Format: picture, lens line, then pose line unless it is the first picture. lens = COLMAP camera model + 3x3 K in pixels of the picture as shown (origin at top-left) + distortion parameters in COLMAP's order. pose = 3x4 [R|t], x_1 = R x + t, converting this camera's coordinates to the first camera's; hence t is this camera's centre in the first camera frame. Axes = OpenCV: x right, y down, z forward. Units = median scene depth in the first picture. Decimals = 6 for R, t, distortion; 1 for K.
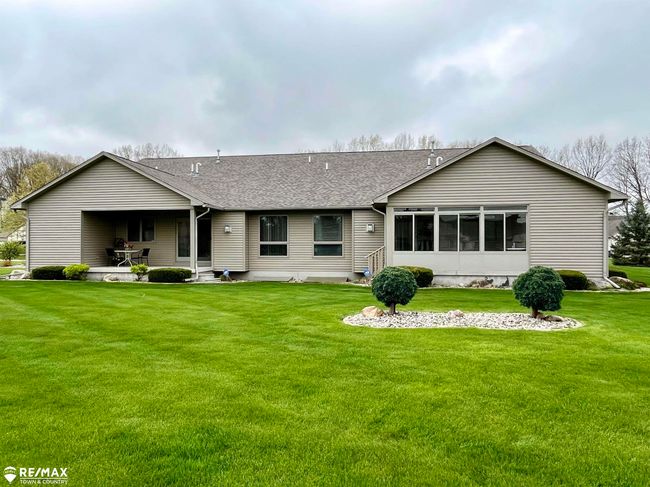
lens RADIAL K [[438.9, 0, 325.4], [0, 438.9, 243.7], [0, 0, 1]] dist [0.010945, 0.004069]
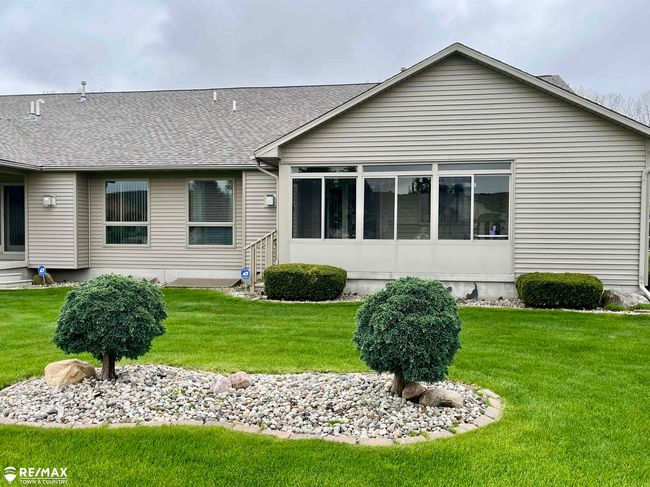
lens RADIAL K [[563.9, 0, 324.6], [0, 563.9, 244.8], [0, 0, 1]] dist [0.056593, 0.007921]
pose [[0.999871, 0.006956, -0.014480, 0.214565], [-0.006478, 0.999440, 0.032822, 0.000177], [0.014700, -0.032724, 0.999356, 0.228738]]
